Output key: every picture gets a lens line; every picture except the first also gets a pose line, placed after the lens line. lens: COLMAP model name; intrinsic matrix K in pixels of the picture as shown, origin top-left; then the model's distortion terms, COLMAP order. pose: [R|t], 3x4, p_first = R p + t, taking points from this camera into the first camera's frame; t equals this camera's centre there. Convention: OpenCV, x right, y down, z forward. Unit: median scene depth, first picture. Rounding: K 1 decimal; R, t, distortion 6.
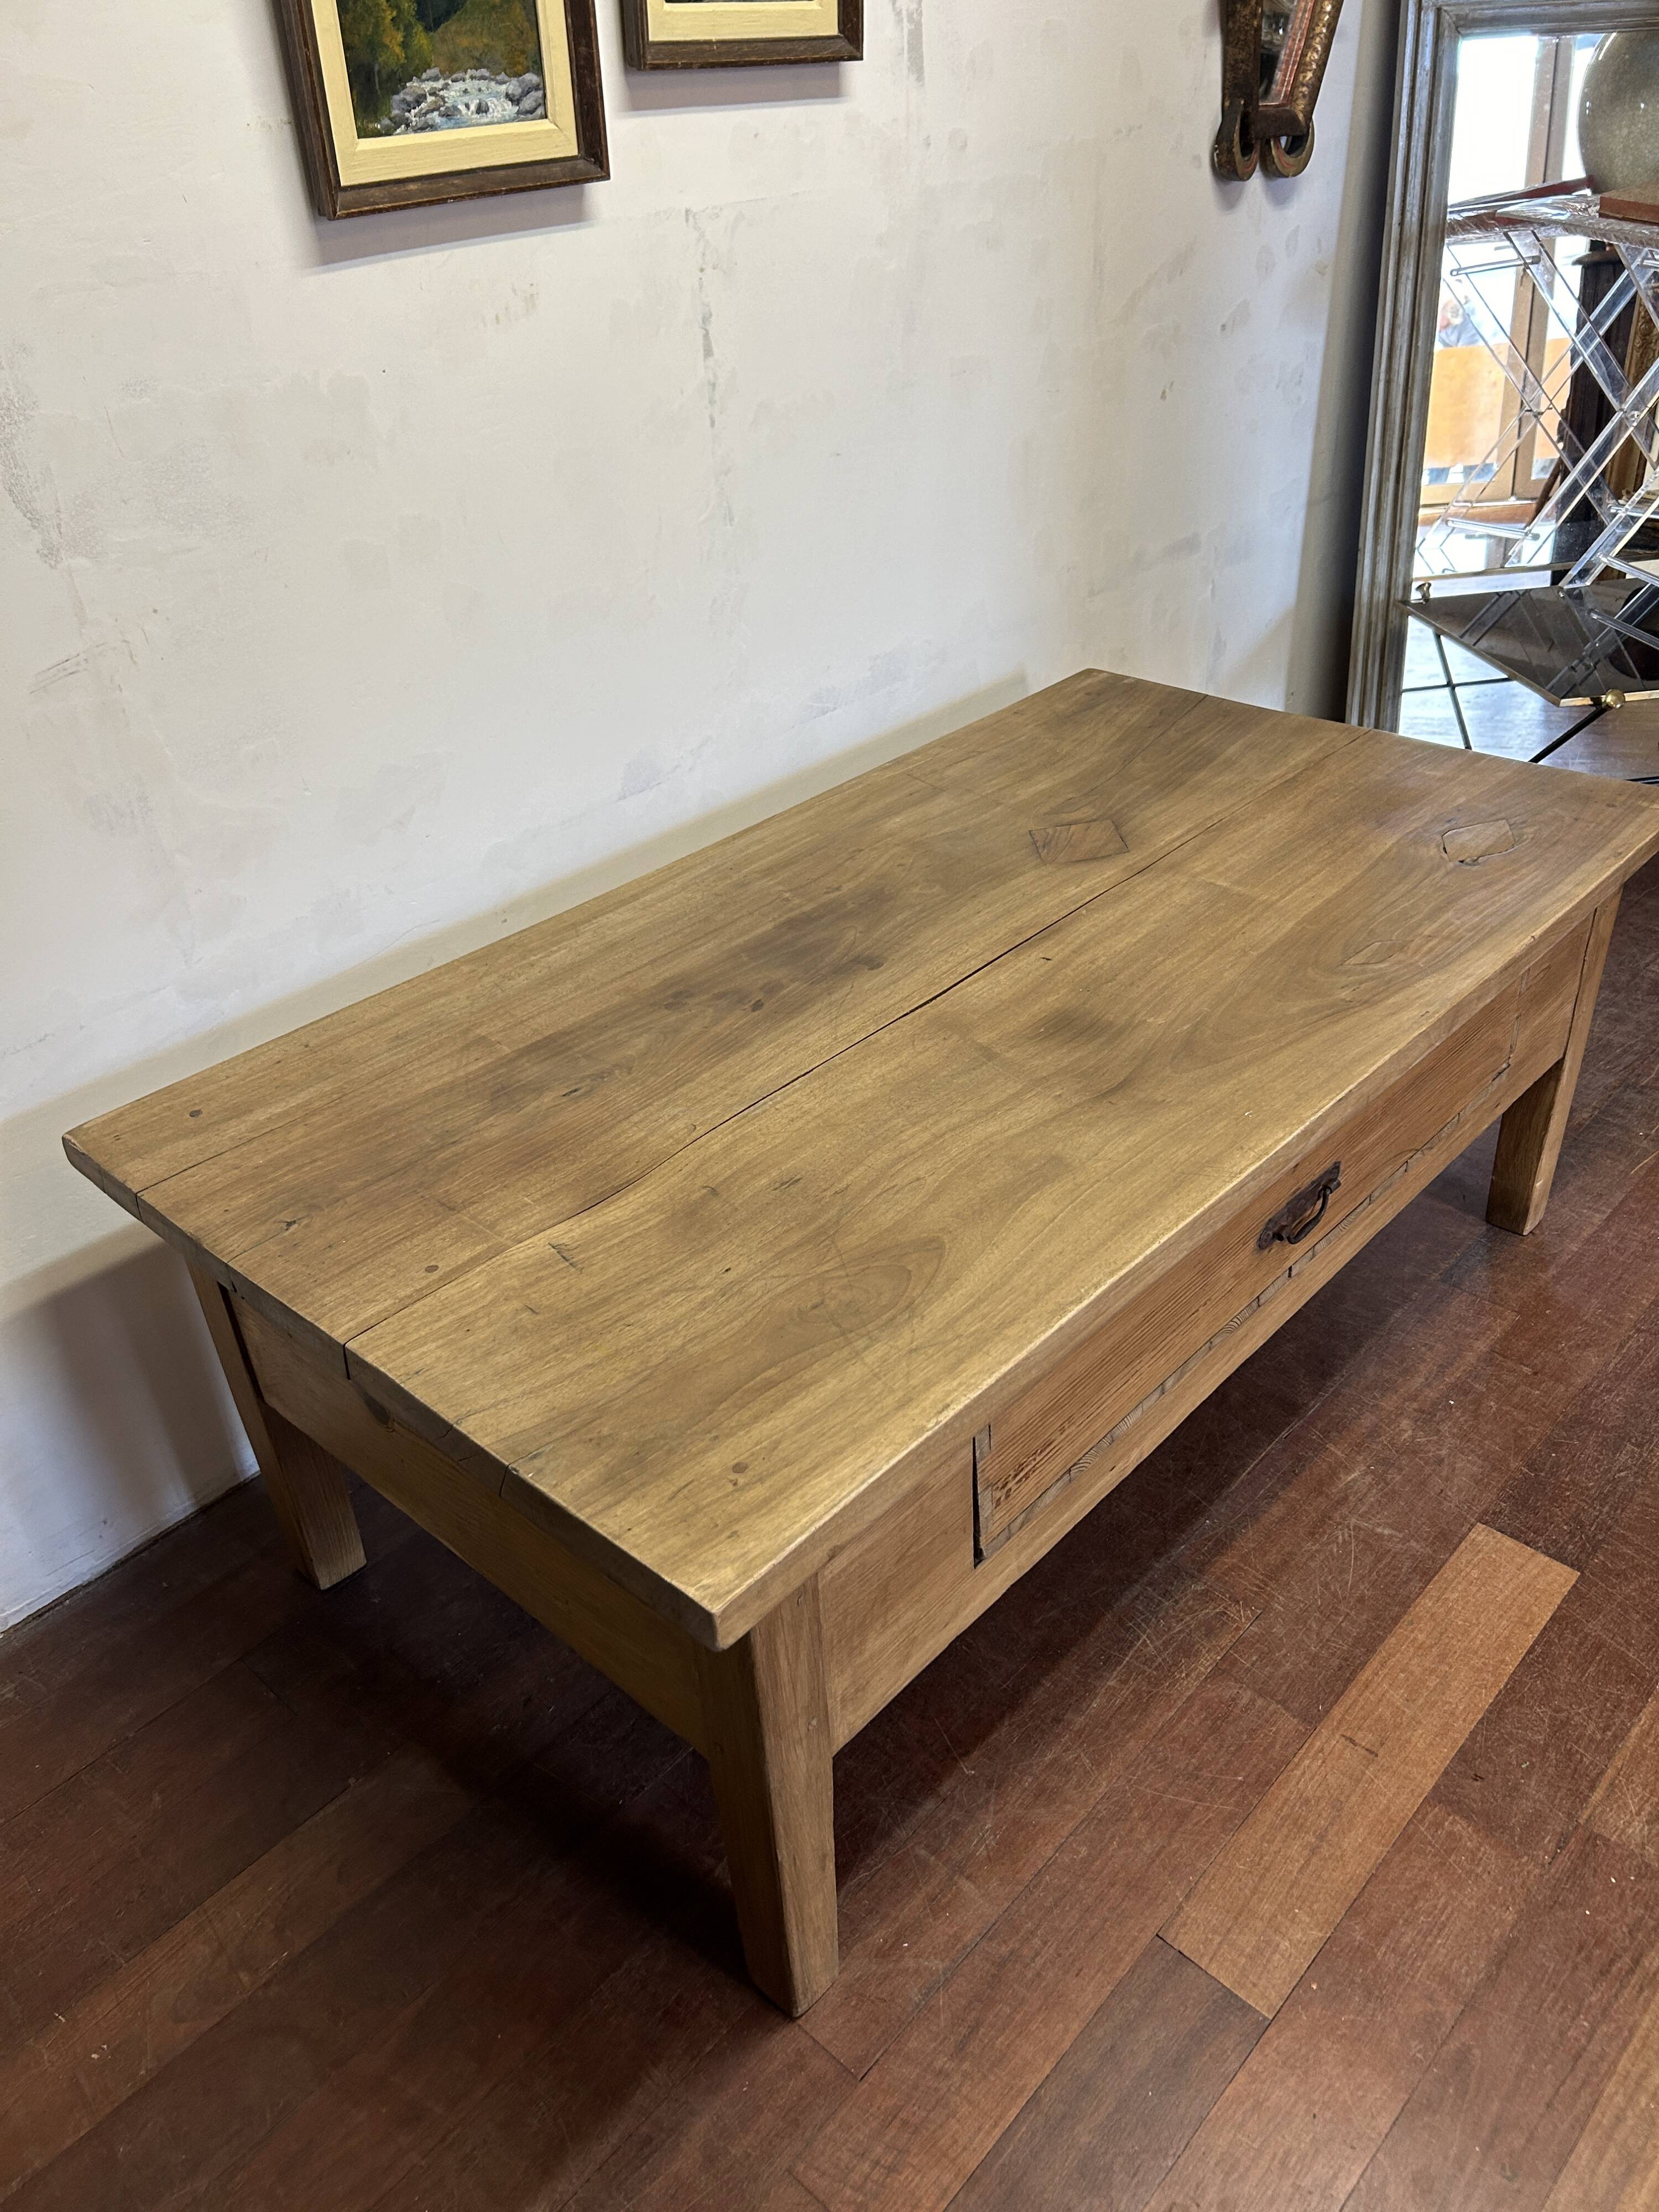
lens RADIAL K [[1685.5, 0, 834.2], [0, 1685.5, 1112.9], [0, 0, 1]] dist [0.035129, -0.040758]
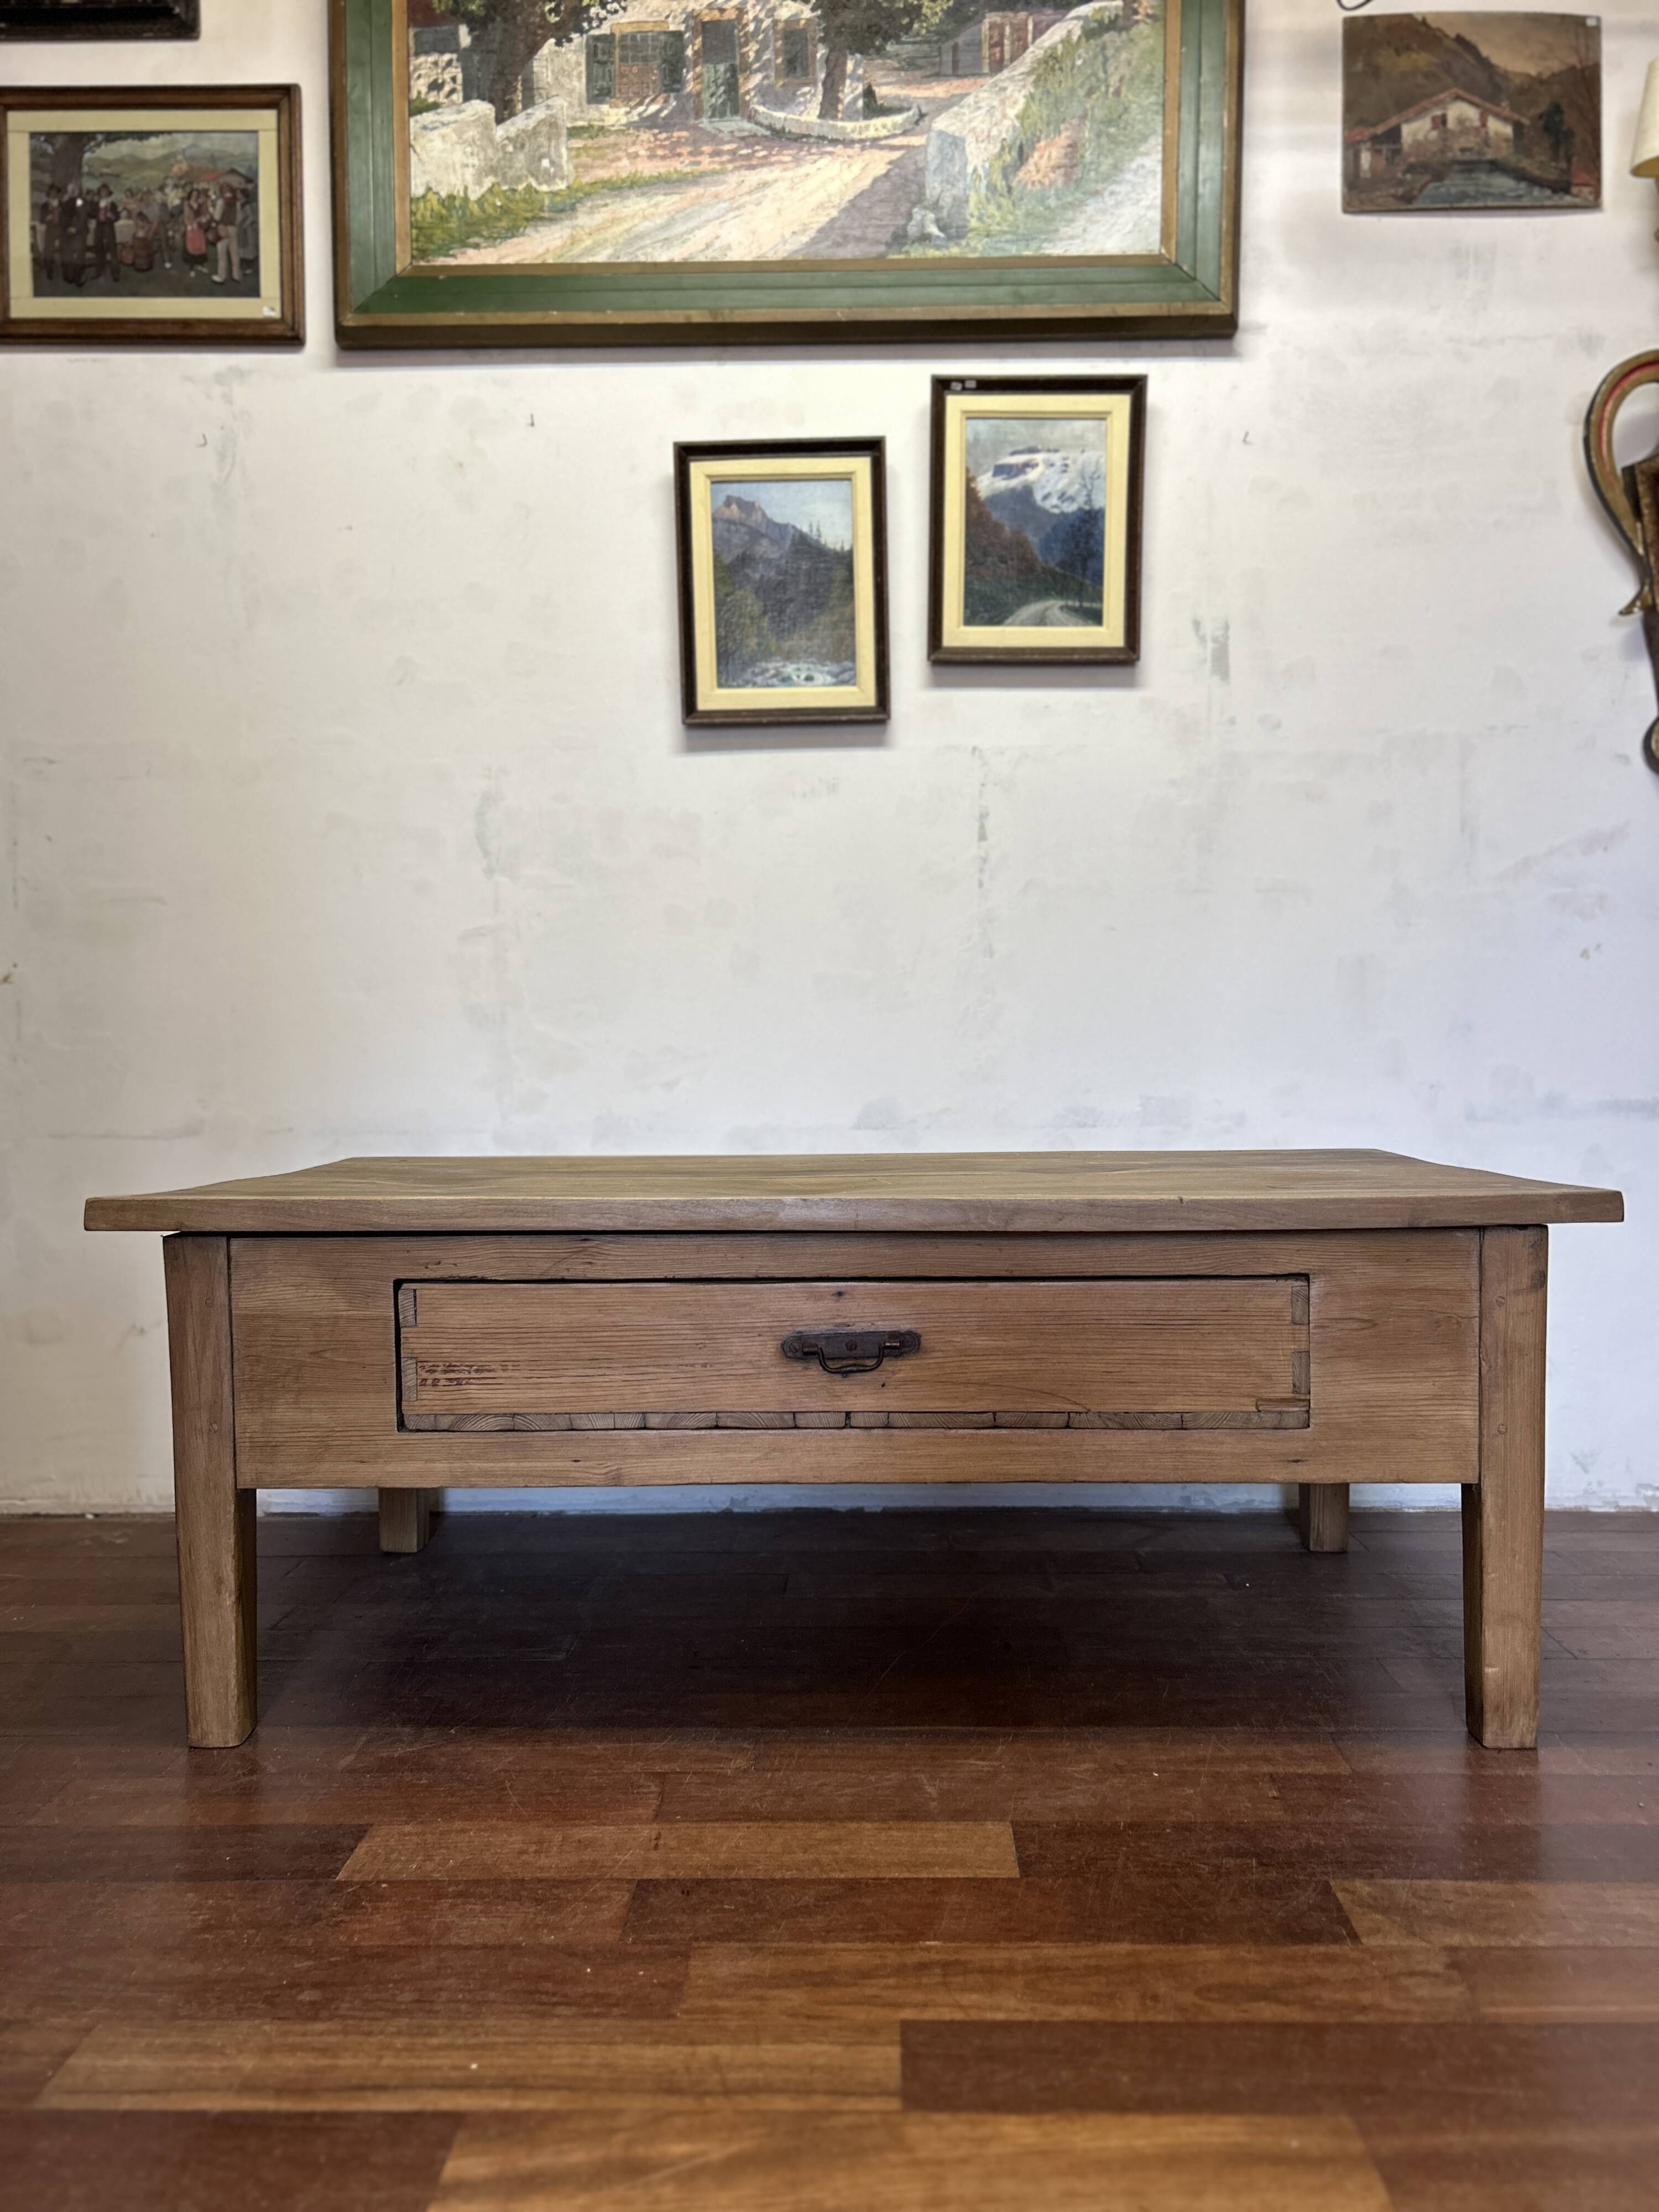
lens RADIAL K [[1682.1, 0, 839.8], [0, 1682.1, 1107.3], [0, 0, 1]] dist [0.040042, -0.045615]
pose [[0.659125, 0.068426, -0.748914, 1.081884], [-0.426412, 0.854297, -0.297235, 0.251022], [0.619457, 0.515261, 0.592267, 0.250074]]
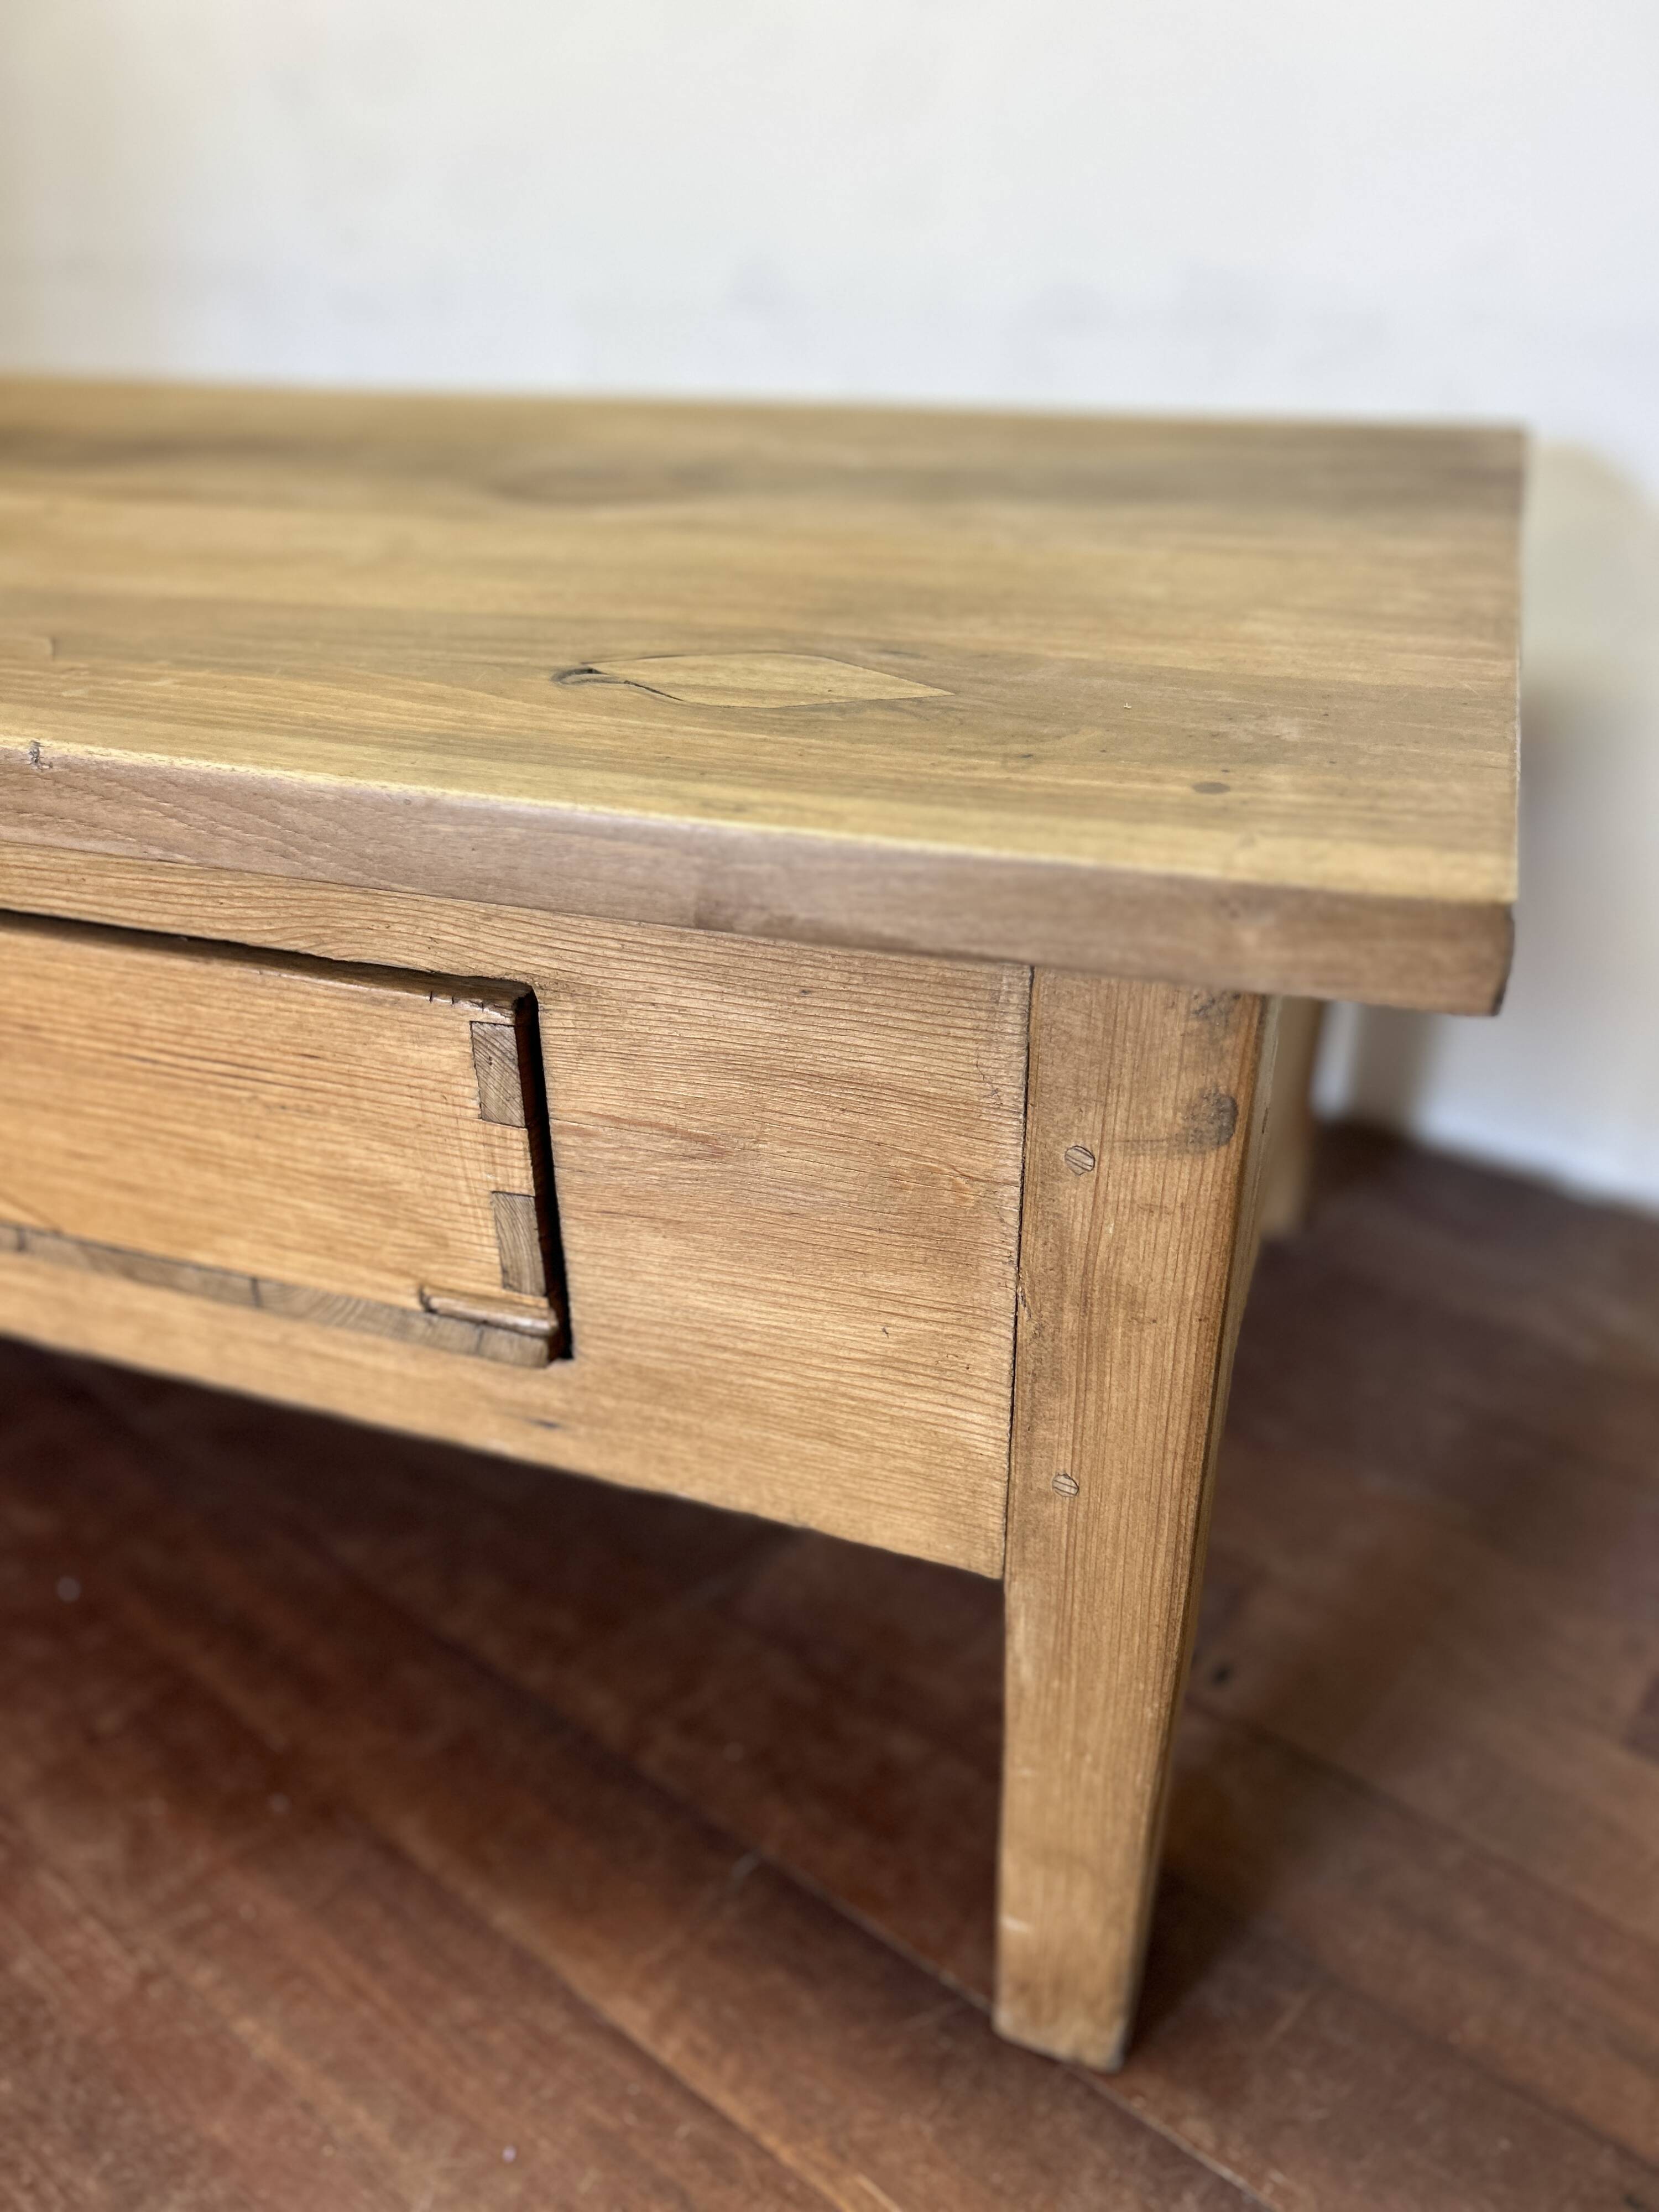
lens RADIAL K [[1685.5, 0, 865.9], [0, 1685.5, 1149.1], [0, 0, 1]] dist [0.035129, -0.040758]
pose [[0.406563, 0.511282, -0.757164, 0.786946], [-0.507230, 0.815609, 0.278388, -0.218610], [0.759884, 0.270874, 0.590934, 0.994090]]
